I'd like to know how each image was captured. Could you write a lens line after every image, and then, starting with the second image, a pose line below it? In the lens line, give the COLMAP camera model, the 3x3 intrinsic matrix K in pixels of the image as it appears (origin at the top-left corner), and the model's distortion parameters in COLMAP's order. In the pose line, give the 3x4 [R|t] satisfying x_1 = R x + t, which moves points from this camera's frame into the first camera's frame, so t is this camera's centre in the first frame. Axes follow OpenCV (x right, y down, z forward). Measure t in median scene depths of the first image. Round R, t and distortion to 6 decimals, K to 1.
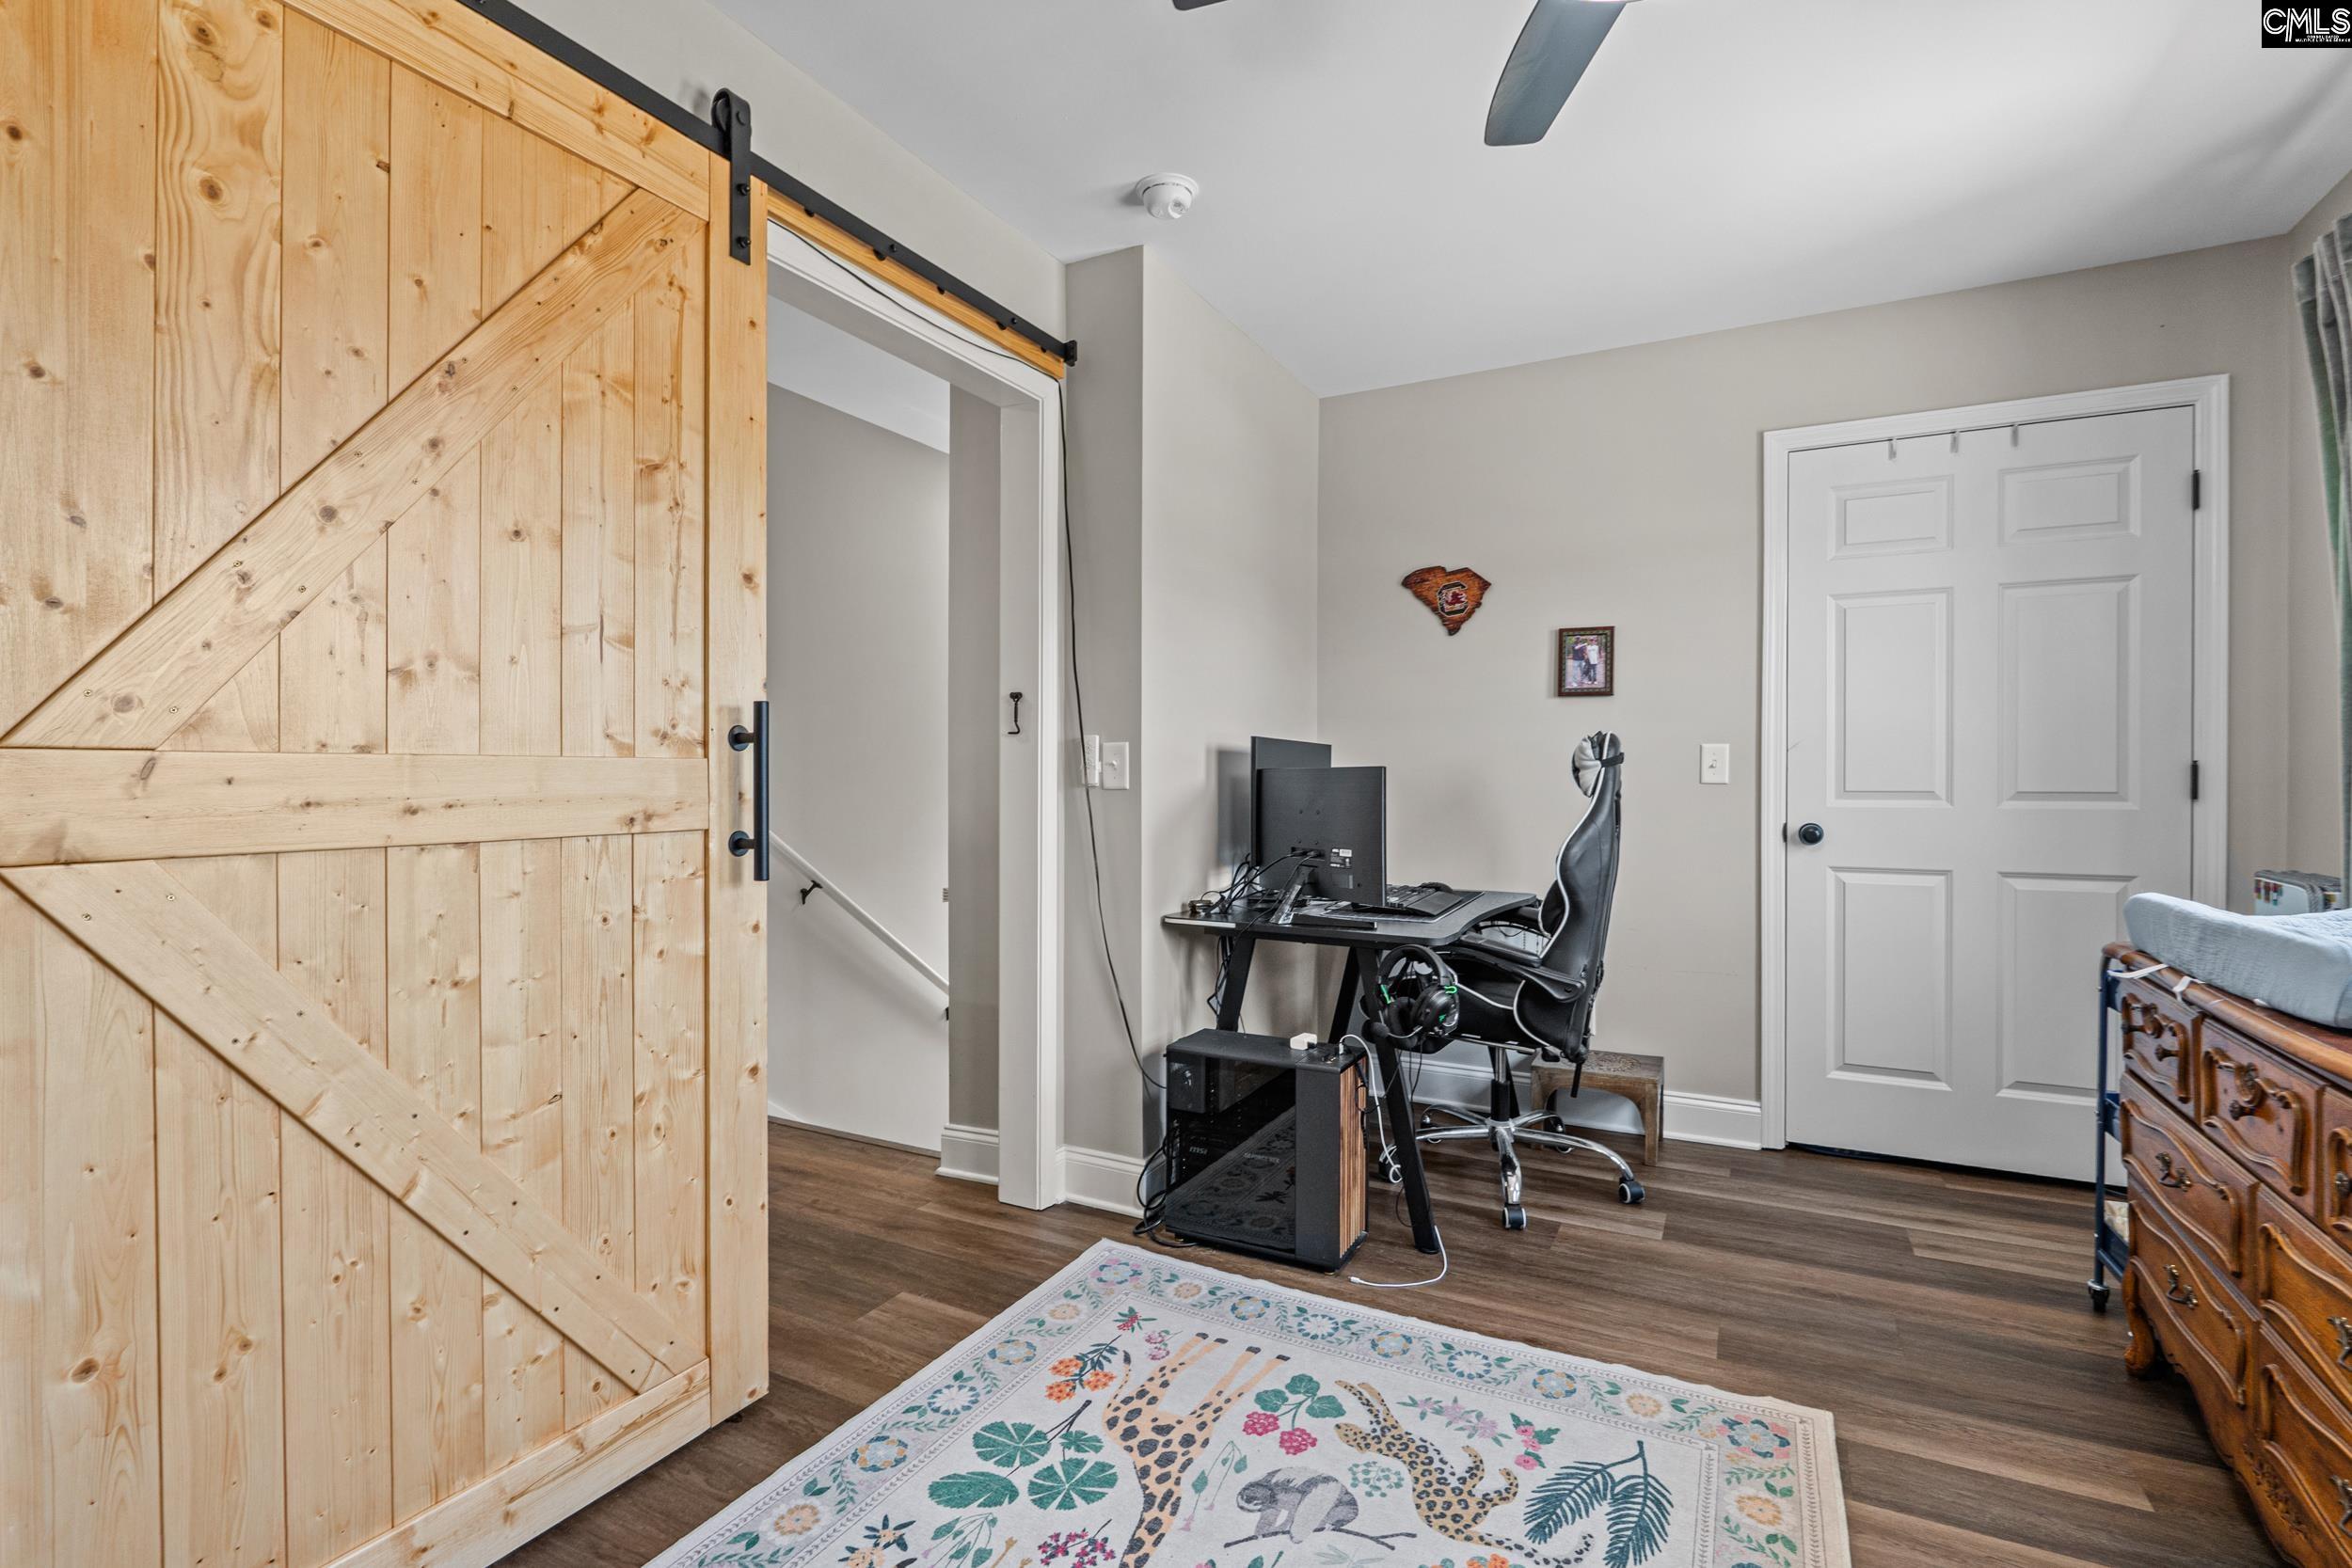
lens RADIAL K [[1093.7, 0, 1180.4], [0, 1093.7, 782.6], [0, 0, 1]] dist [-0.004512, -0.000692]
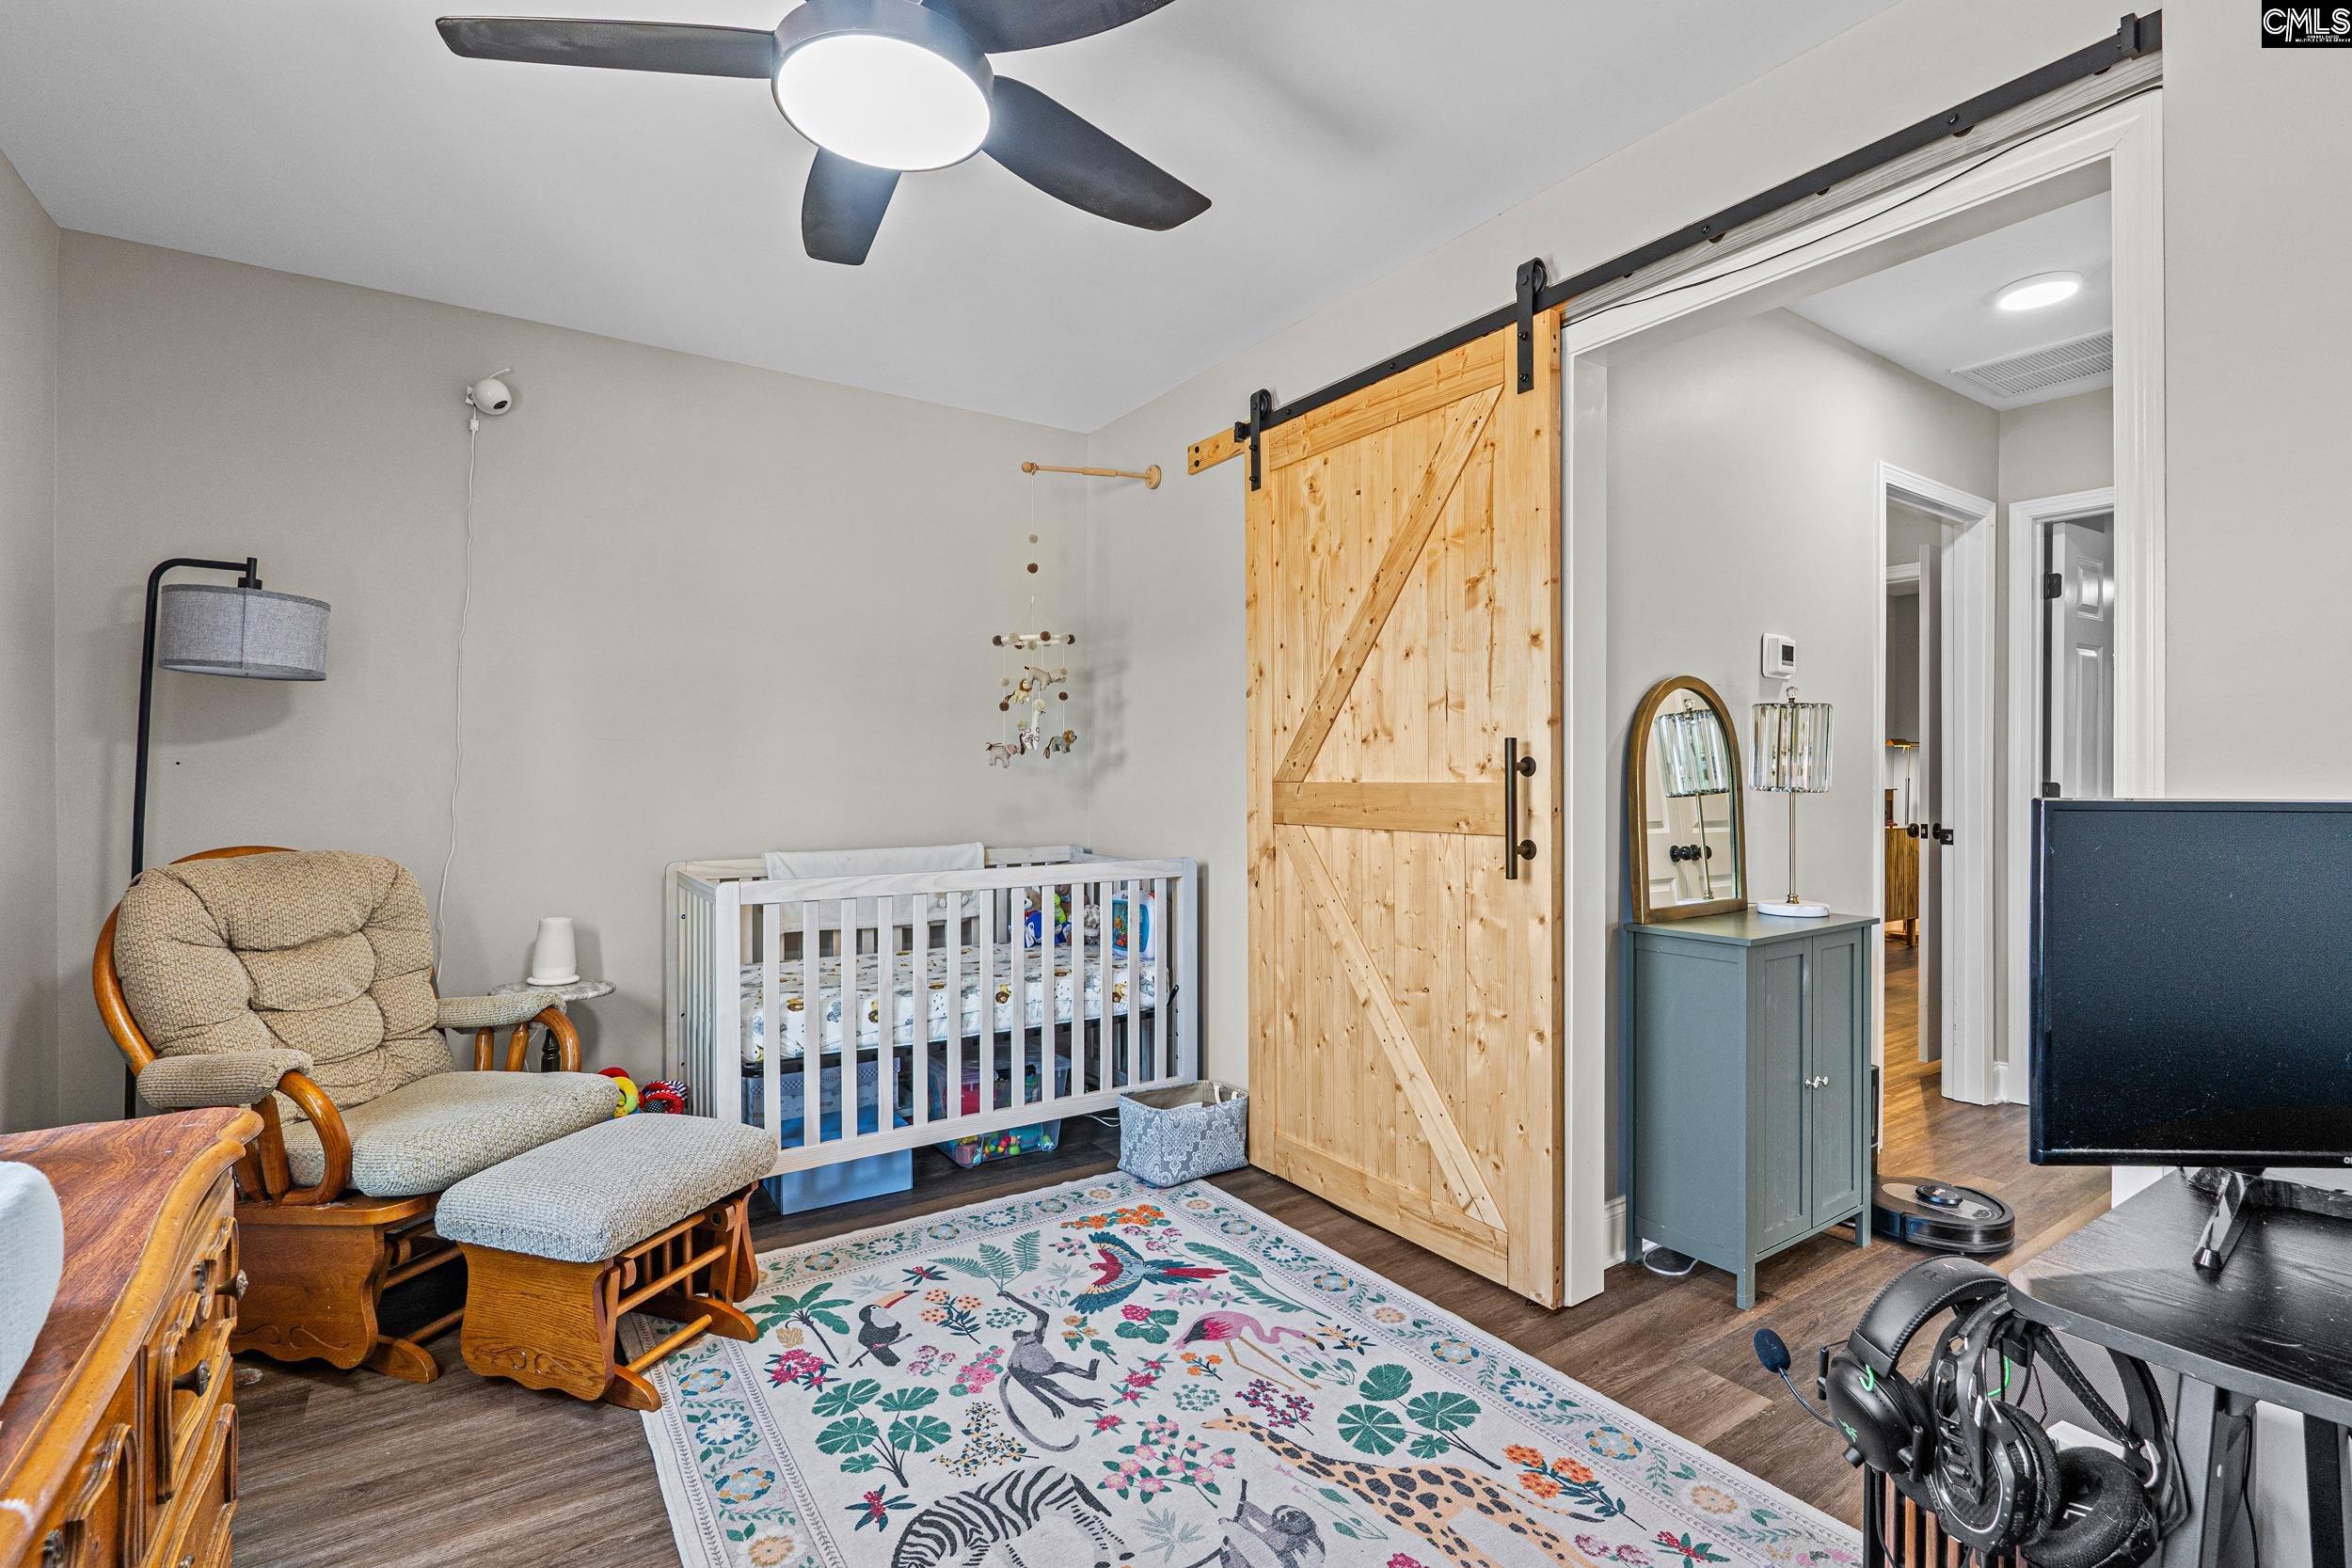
lens RADIAL K [[1093.7, 0, 1172.9], [0, 1093.7, 775.6], [0, 0, 1]] dist [-0.004512, -0.000692]
pose [[-0.482119, 0.000738, -0.876105, 0.957302], [-0.003346, 0.999991, 0.002683, -0.034135], [0.876099, 0.004225, -0.482112, 1.319845]]
